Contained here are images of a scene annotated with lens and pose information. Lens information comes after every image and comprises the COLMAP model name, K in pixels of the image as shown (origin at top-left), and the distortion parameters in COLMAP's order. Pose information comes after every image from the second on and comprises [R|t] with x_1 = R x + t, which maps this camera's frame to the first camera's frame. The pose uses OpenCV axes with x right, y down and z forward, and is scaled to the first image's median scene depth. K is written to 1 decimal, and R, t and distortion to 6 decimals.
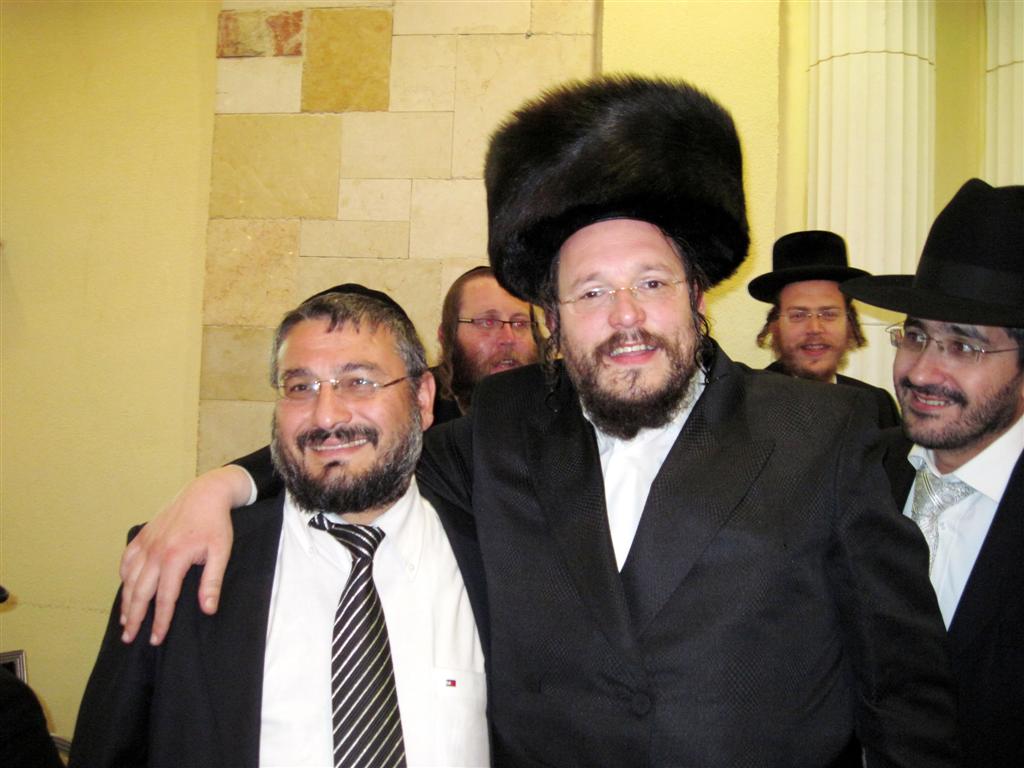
lens RADIAL K [[1052.0, 0, 512.0], [0, 1052.0, 384.0], [0, 0, 1]] dist [0.008963, -0.101551]
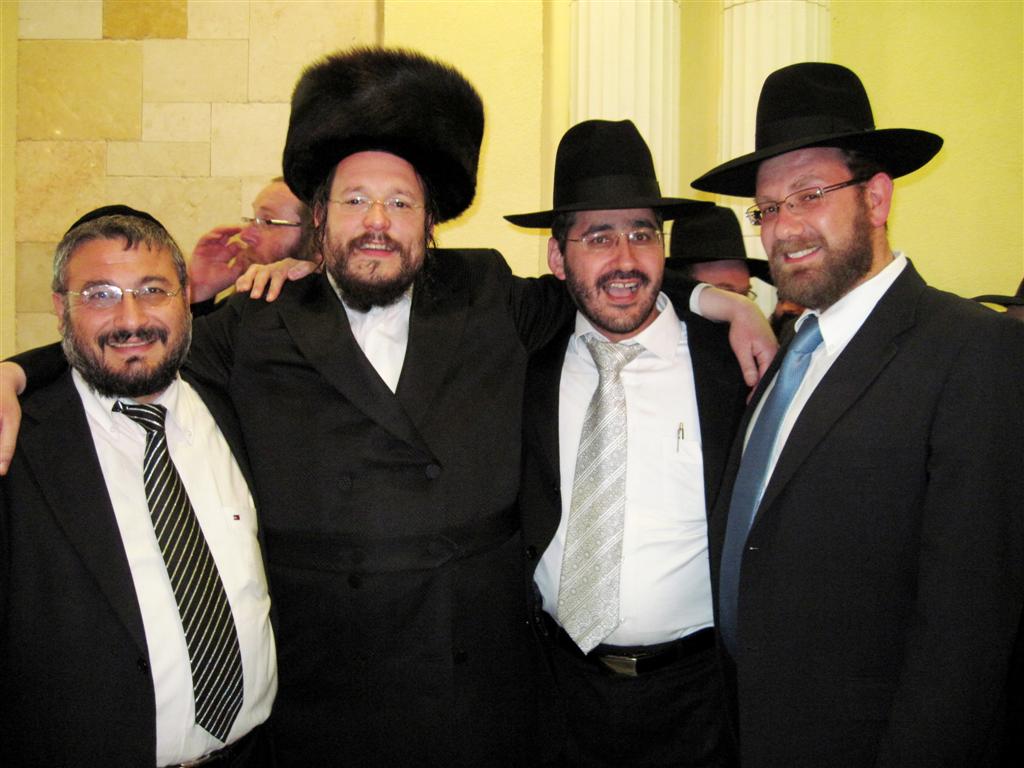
lens RADIAL K [[1018.3, 0, 512.9], [0, 1018.3, 368.2], [0, 0, 1]] dist [-0.007214, -0.012354]
pose [[0.989445, -0.033190, 0.141060, 0.054343], [0.024605, 0.997762, 0.062175, 0.019775], [-0.142808, -0.058048, 0.988047, -0.090781]]
